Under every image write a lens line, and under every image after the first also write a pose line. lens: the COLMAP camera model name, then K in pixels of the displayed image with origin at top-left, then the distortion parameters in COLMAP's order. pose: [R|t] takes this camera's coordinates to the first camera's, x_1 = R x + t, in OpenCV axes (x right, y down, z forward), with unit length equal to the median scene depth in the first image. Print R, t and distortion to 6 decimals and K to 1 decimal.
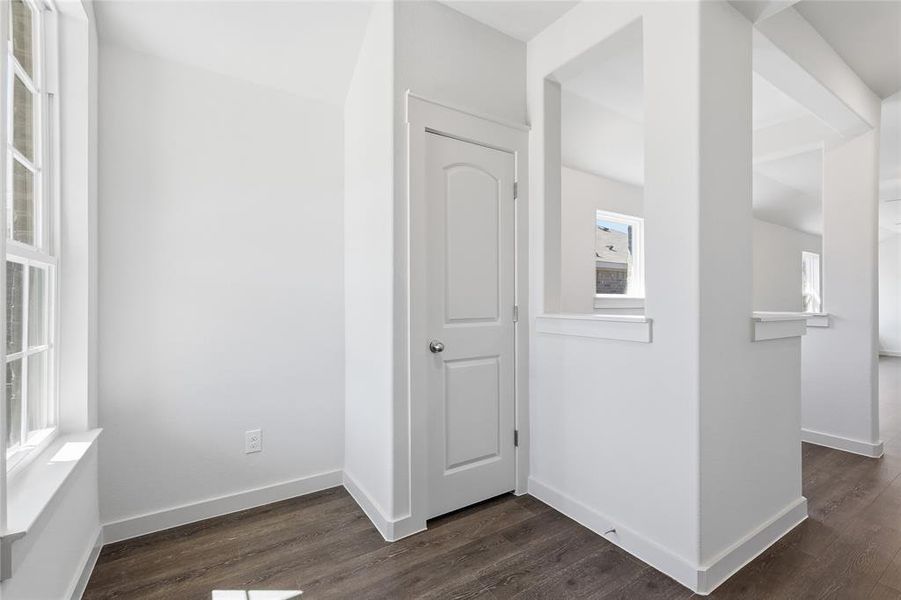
lens RADIAL K [[396.1, 0, 443.6], [0, 396.1, 297.2], [0, 0, 1]] dist [0.002044, -0.000003]
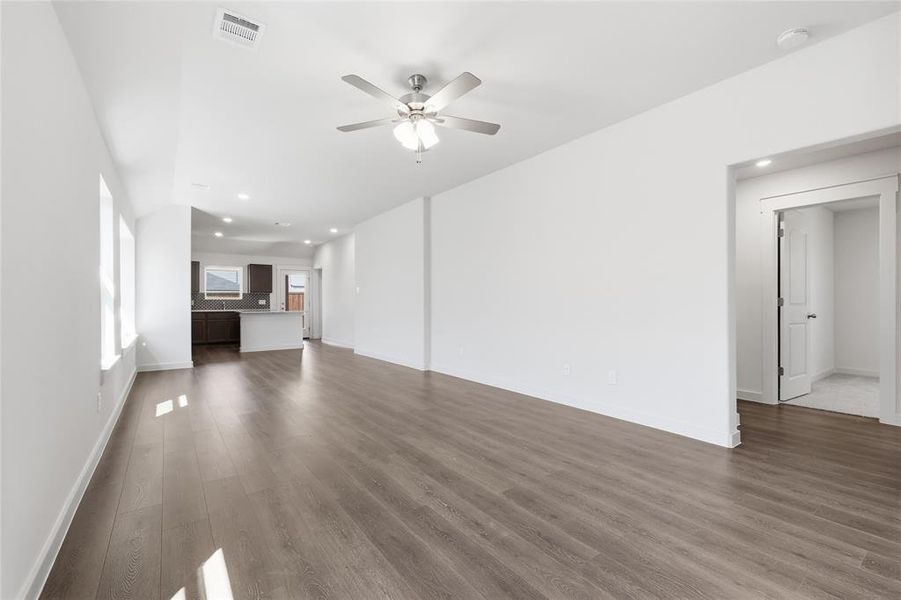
lens RADIAL K [[396.1, 0, 455.6], [0, 396.1, 302.3], [0, 0, 1]] dist [0.002044, -0.000003]
pose [[-0.062264, -0.007594, 0.998031, 1.402771], [-0.006226, 0.999955, 0.007220, 0.051511], [-0.998040, -0.005765, -0.062308, 2.012436]]
